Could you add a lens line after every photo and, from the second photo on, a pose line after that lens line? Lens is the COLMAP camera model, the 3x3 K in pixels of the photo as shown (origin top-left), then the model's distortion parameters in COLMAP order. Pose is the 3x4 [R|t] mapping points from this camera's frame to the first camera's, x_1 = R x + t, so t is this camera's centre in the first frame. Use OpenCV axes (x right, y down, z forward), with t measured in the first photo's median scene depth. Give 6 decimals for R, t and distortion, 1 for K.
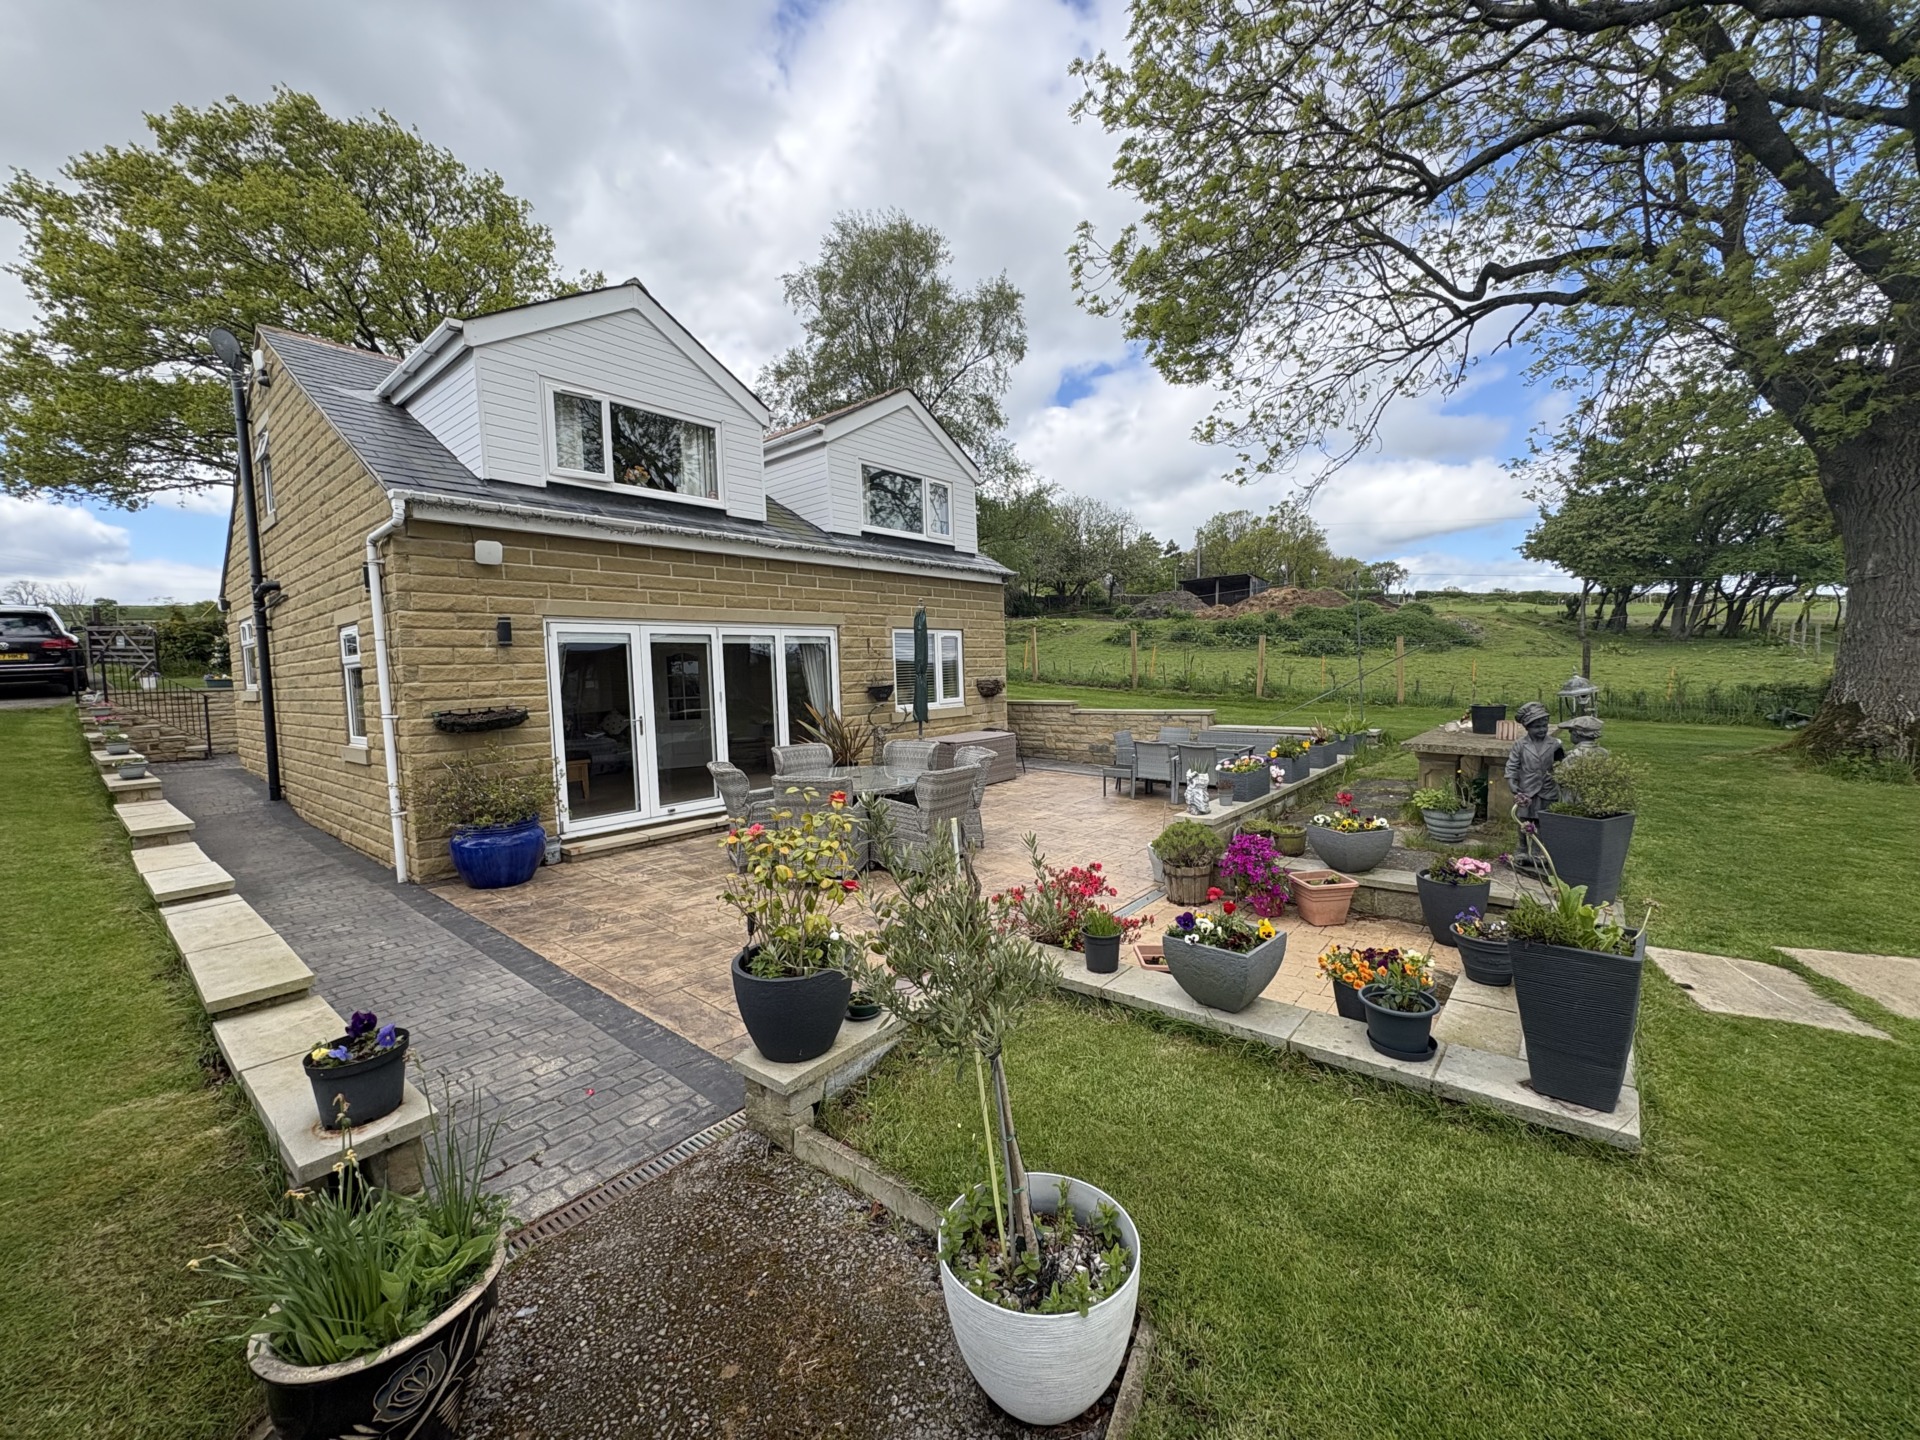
lens RADIAL K [[764.3, 0, 966.7], [0, 764.3, 717.4], [0, 0, 1]] dist [-0.001532, 0.000289]
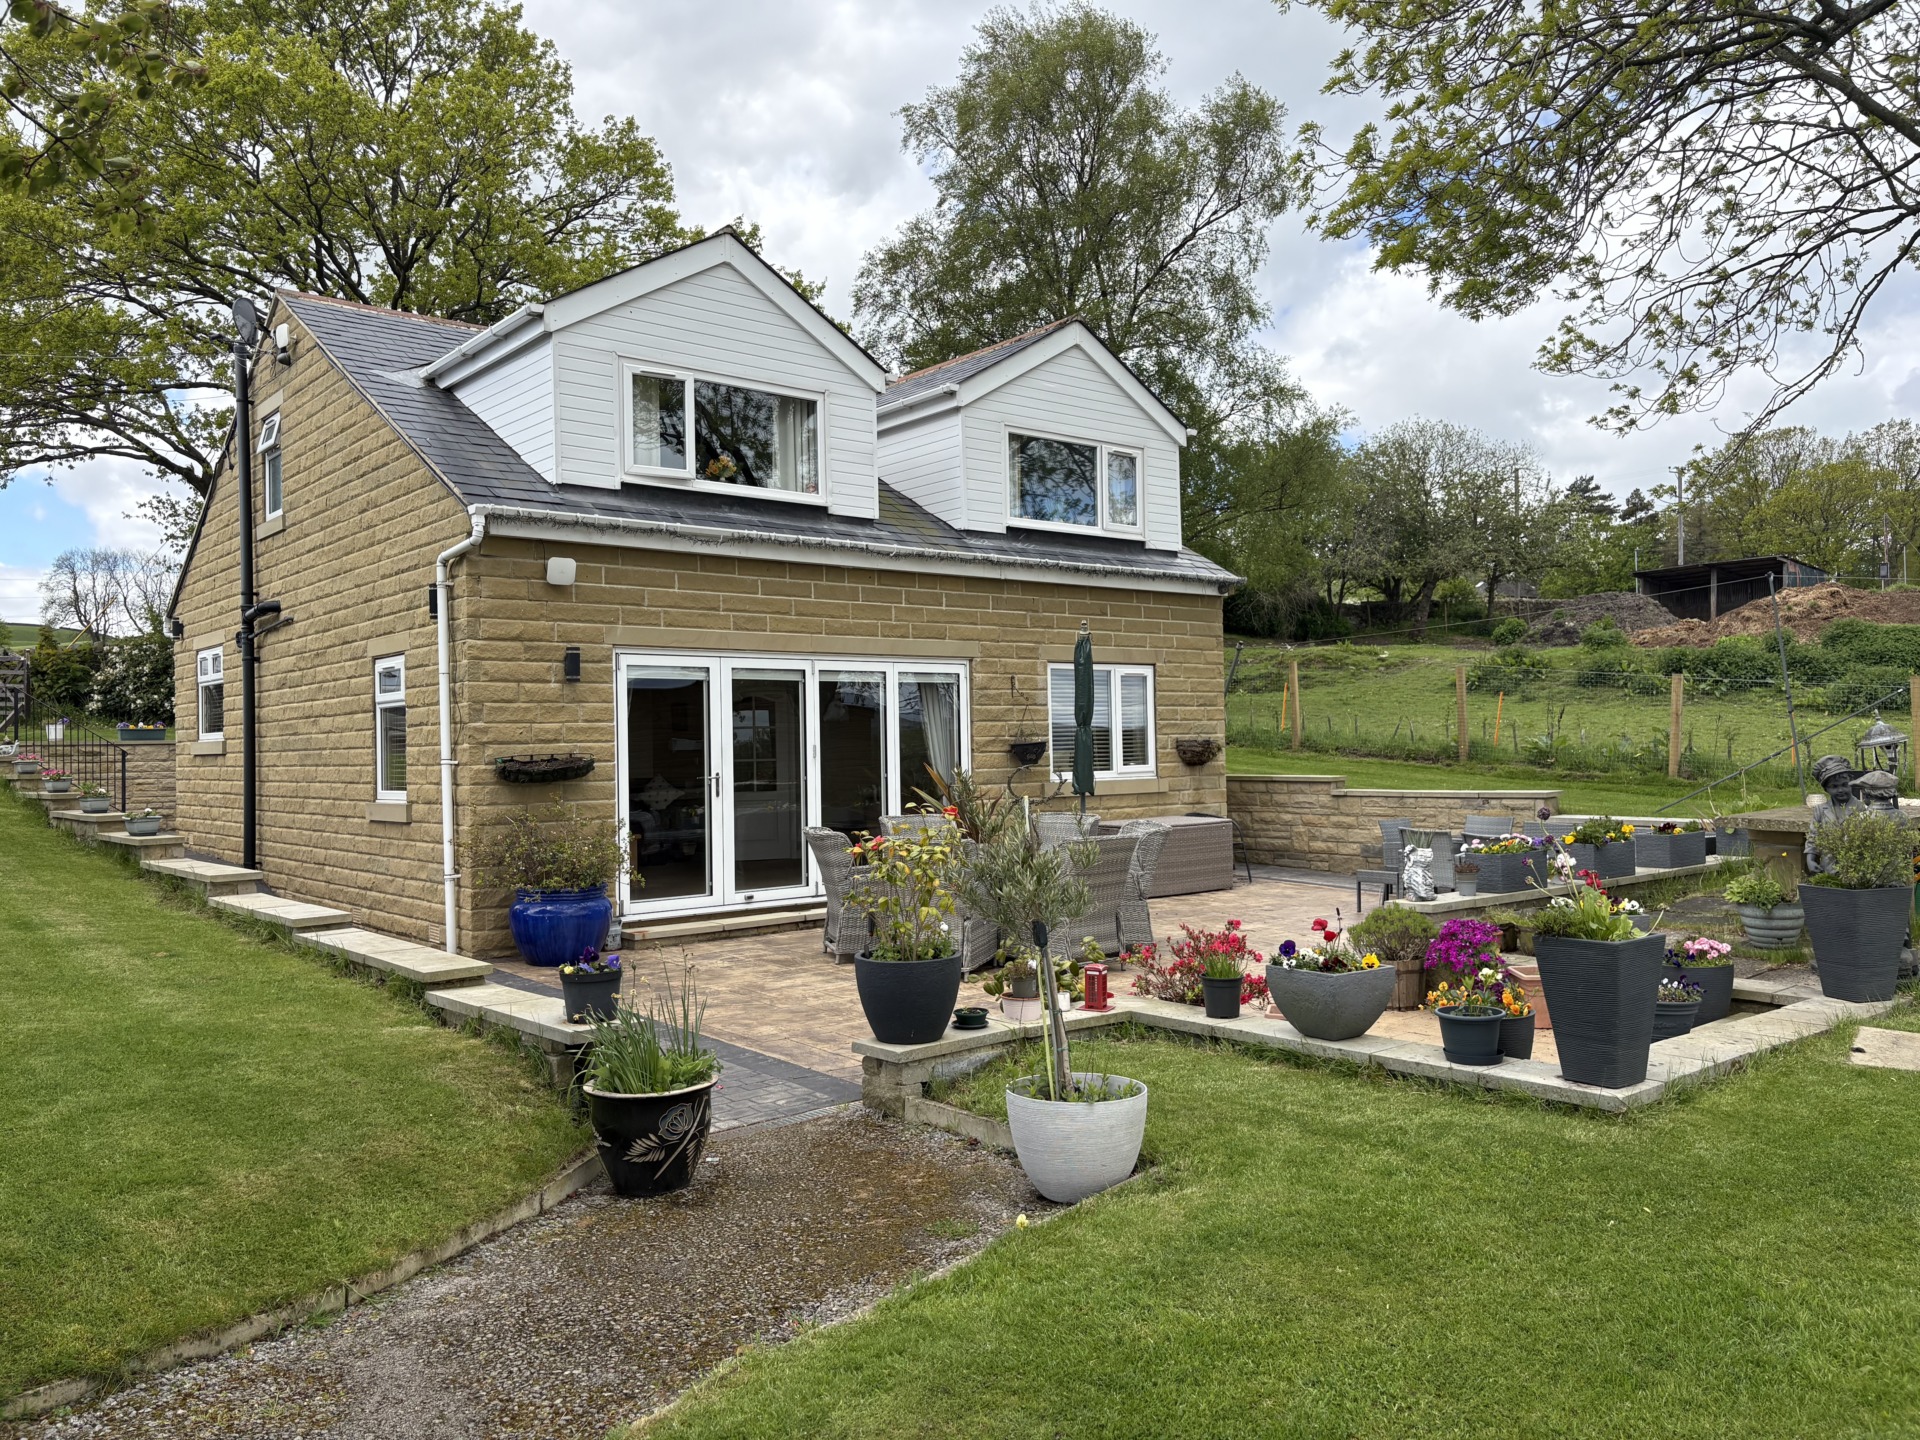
lens RADIAL K [[1428.9, 0, 960.0], [0, 1428.9, 720.0], [0, 0, 1]] dist [0.062332, -0.003351]
pose [[0.983315, 0.009338, -0.181672, 0.076825], [-0.023121, 0.996998, -0.073900, 0.043331], [0.180436, 0.076868, 0.980578, -0.363813]]
